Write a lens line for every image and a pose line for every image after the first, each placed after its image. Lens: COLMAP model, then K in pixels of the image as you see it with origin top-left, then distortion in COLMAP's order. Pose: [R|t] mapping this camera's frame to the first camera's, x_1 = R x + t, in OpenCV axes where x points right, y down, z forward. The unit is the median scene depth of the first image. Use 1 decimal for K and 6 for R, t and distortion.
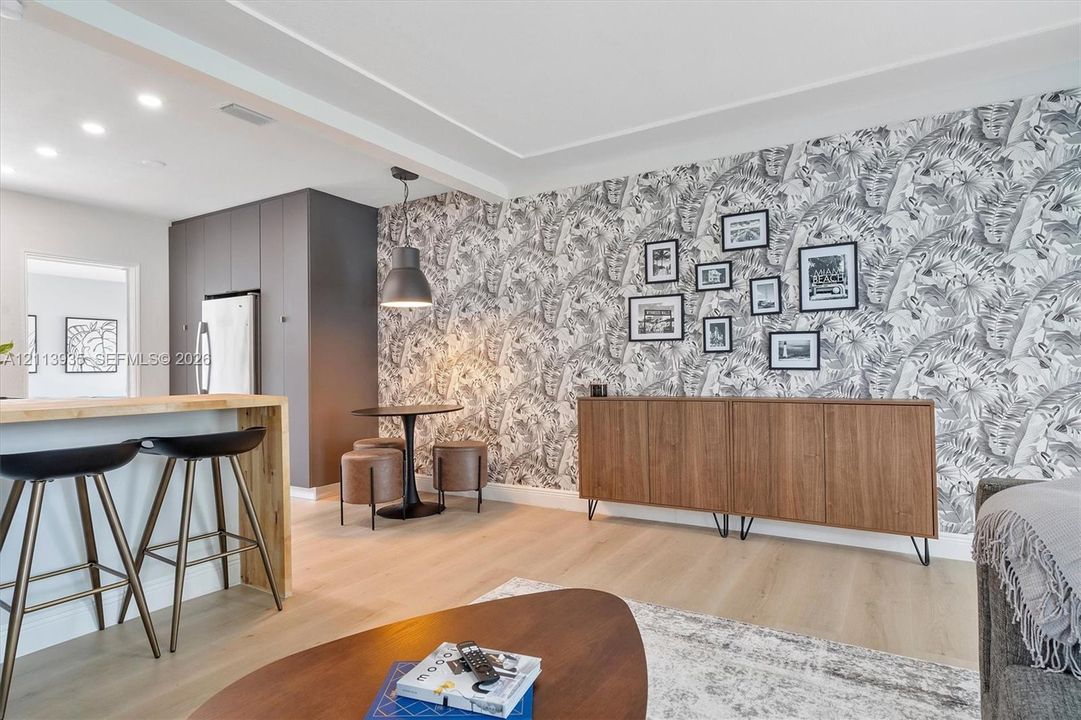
lens RADIAL K [[602.2, 0, 545.4], [0, 602.2, 359.8], [0, 0, 1]] dist [0.017685, -0.000150]
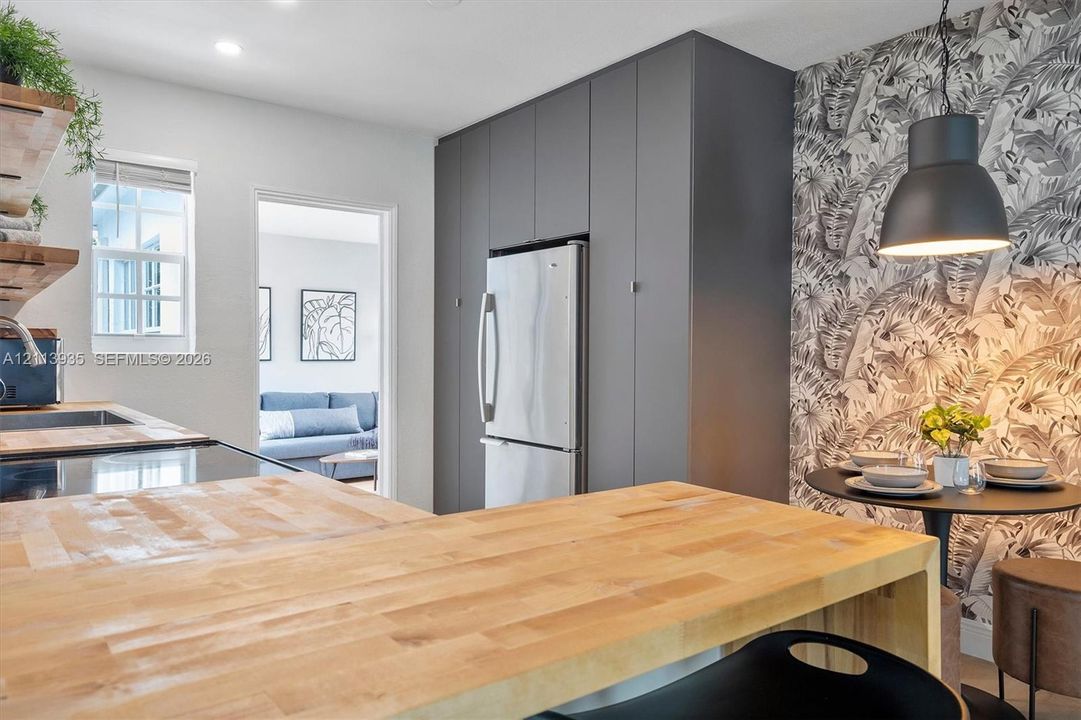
lens RADIAL K [[739.6, 0, 535.8], [0, 739.6, 358.1], [0, 0, 1]] dist [0.015395, 0.000829]
pose [[0.938159, 0.021285, -0.345549, -0.264270], [-0.012029, 0.999510, 0.028908, -0.019508], [0.345995, -0.022964, 0.937955, 0.318723]]
